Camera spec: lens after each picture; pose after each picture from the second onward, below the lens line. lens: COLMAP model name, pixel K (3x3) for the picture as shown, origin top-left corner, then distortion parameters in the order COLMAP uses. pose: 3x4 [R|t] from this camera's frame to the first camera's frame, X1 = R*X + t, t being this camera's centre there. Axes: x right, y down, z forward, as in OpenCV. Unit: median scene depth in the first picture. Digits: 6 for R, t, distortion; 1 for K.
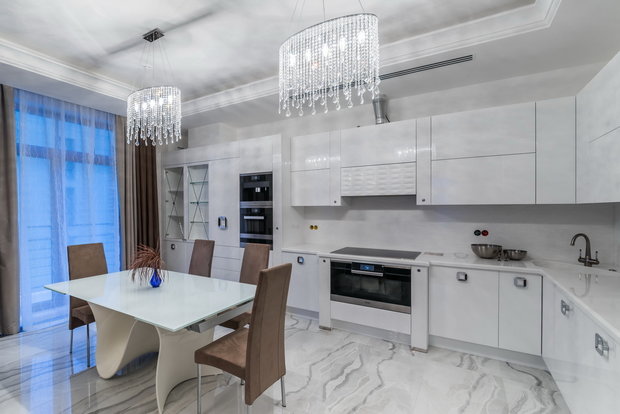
lens RADIAL K [[285.4, 0, 312.3], [0, 285.4, 210.3], [0, 0, 1]] dist [-0.001714, -0.000057]
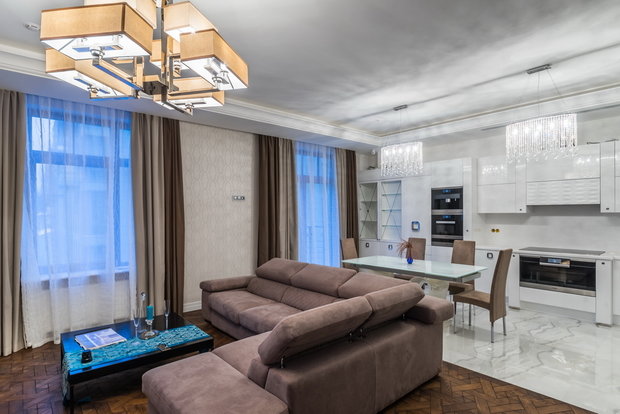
lens RADIAL K [[346.9, 0, 312.2], [0, 346.9, 215.7], [0, 0, 1]] dist [-0.000105, 0.000795]
pose [[0.944459, -0.002625, -0.328618, -0.266684], [0.003856, 0.999988, 0.003094, -0.011206], [0.328606, -0.004189, 0.944458, -0.690257]]
